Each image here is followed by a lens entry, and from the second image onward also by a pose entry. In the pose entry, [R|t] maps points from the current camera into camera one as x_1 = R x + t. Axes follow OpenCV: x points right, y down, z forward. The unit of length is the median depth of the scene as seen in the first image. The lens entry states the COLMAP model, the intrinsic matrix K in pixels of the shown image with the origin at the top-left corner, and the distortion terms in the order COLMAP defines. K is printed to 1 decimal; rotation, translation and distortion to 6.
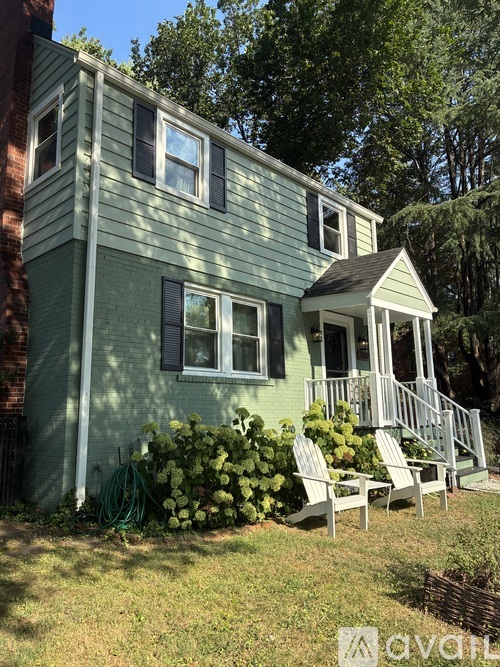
lens RADIAL K [[504.7, 0, 250.0], [0, 504.7, 333.5], [0, 0, 1]] dist [0.060221, -0.070355]
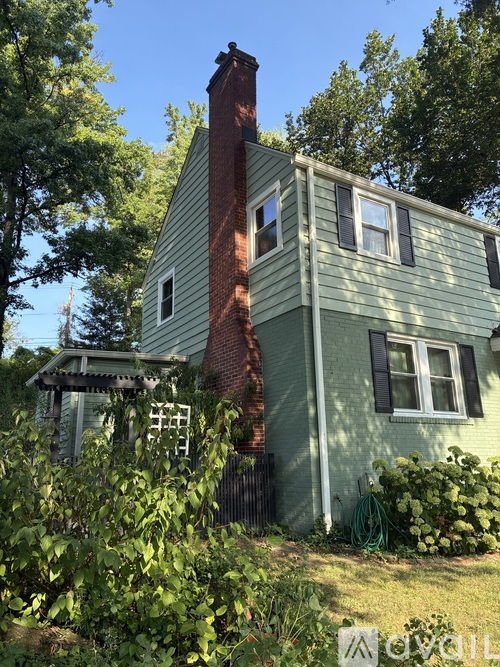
lens RADIAL K [[504.7, 0, 250.0], [0, 504.7, 333.5], [0, 0, 1]] dist [0.060221, -0.070355]
pose [[0.966000, -0.063293, -0.250675, -0.149676], [0.044598, 0.995831, -0.079575, -0.024779], [0.254666, 0.065690, 0.964795, -0.176580]]
